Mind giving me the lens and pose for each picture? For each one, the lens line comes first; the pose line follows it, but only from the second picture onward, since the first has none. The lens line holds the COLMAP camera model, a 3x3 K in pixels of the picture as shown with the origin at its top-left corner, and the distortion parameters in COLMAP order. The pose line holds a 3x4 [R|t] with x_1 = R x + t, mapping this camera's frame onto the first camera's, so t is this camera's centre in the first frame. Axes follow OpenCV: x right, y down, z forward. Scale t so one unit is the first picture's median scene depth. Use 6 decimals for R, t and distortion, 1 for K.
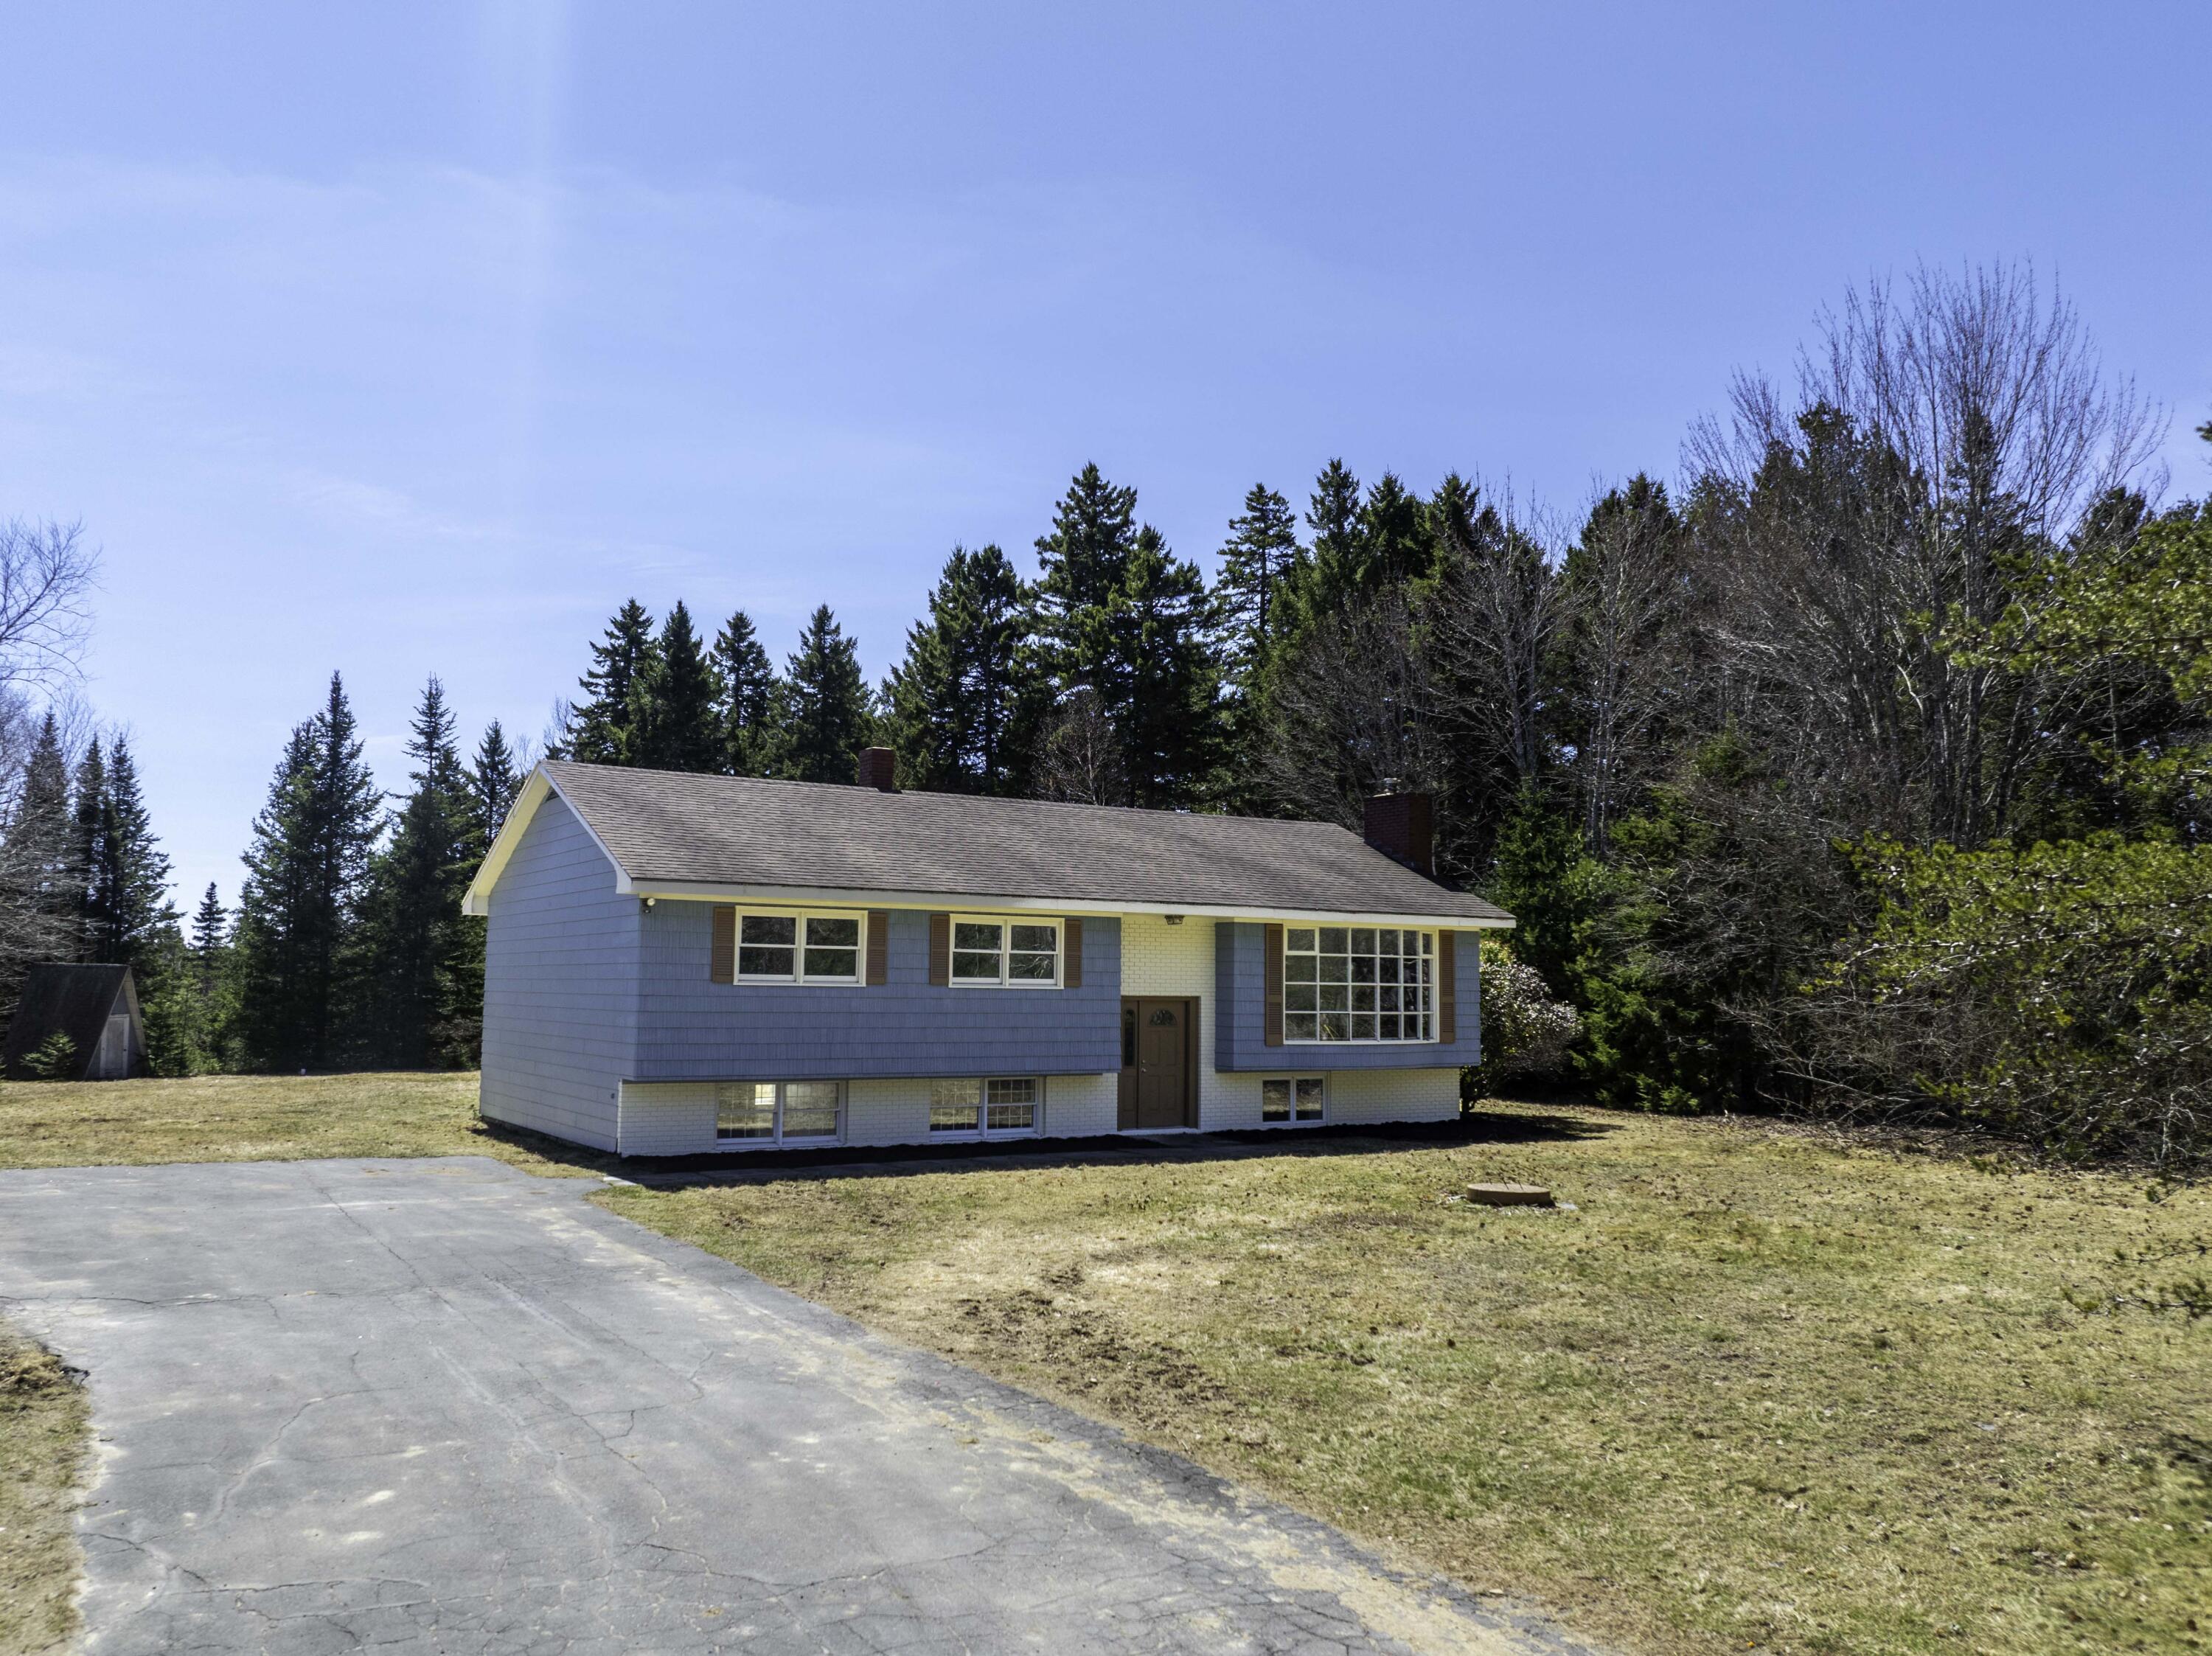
lens RADIAL K [[1540.4, 0, 1087.3], [0, 1540.4, 836.3], [0, 0, 1]] dist [-0.034814, 0.002846]
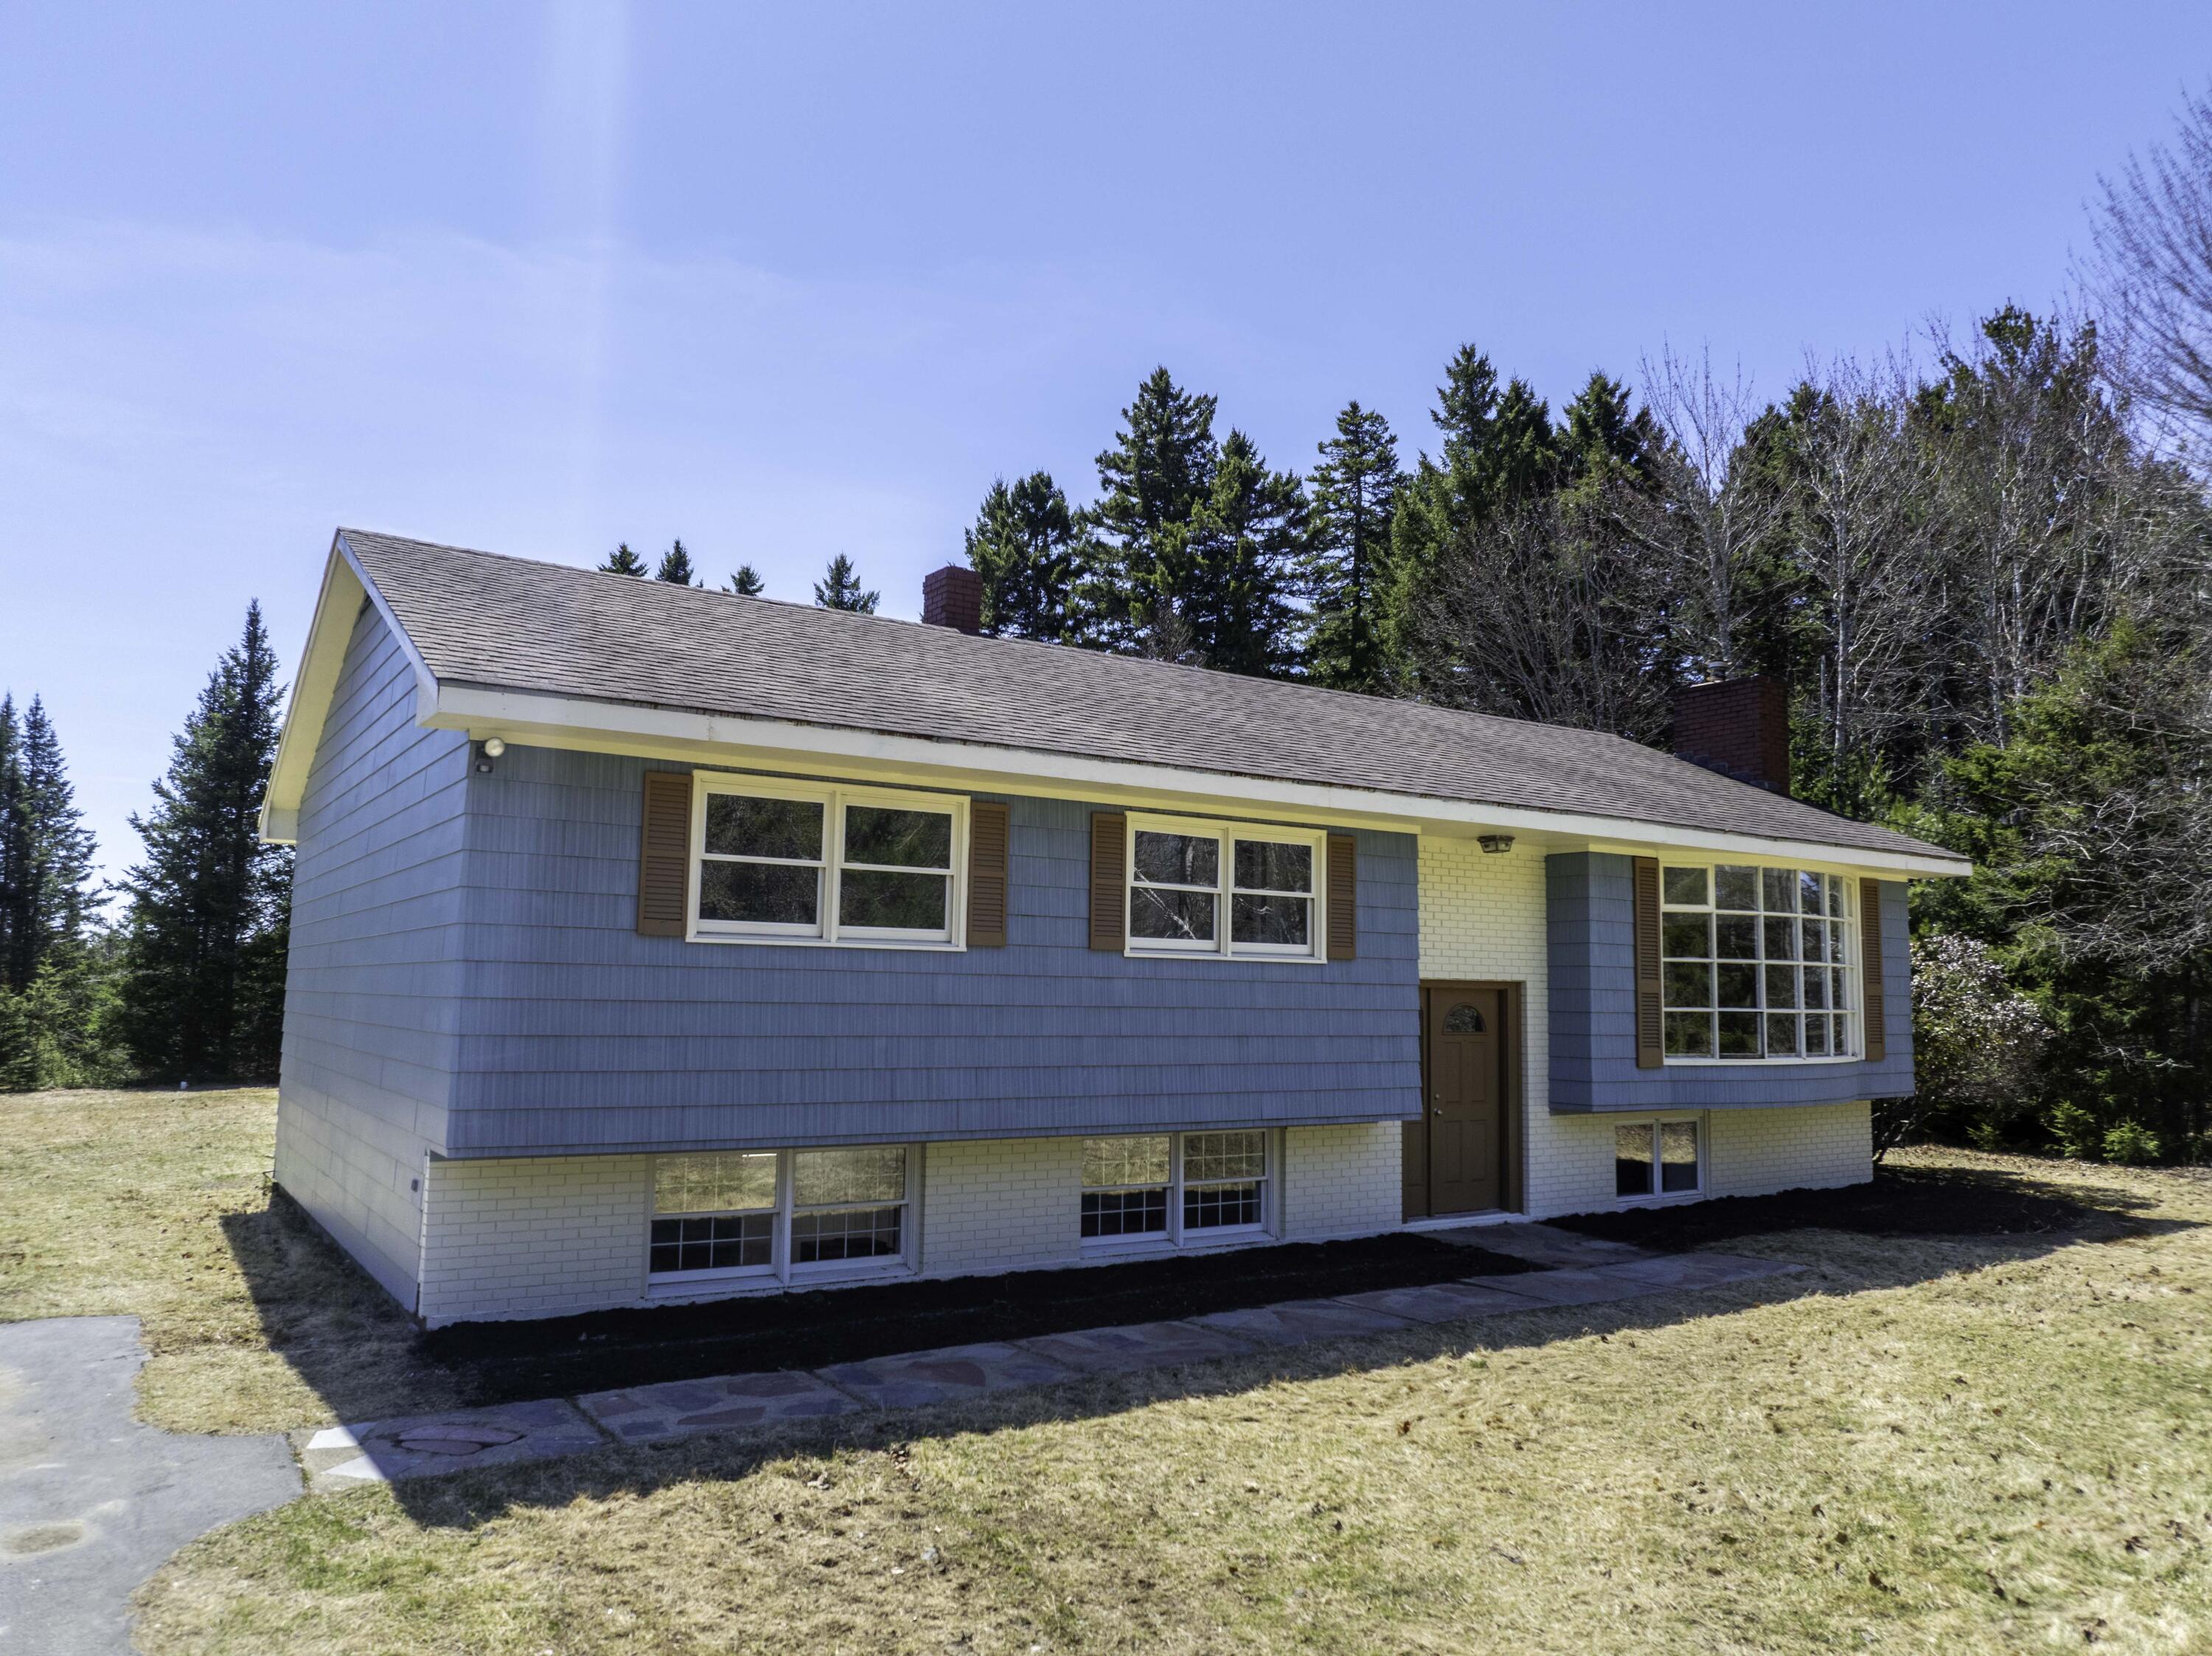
lens RADIAL K [[1540.4, 0, 1125.5], [0, 1540.4, 820.3], [0, 0, 1]] dist [-0.034814, 0.002846]
pose [[0.999841, 0.004699, 0.017211, -0.074589], [-0.004468, 0.999900, -0.013439, 0.045777], [-0.017273, 0.013360, 0.999762, 0.375007]]
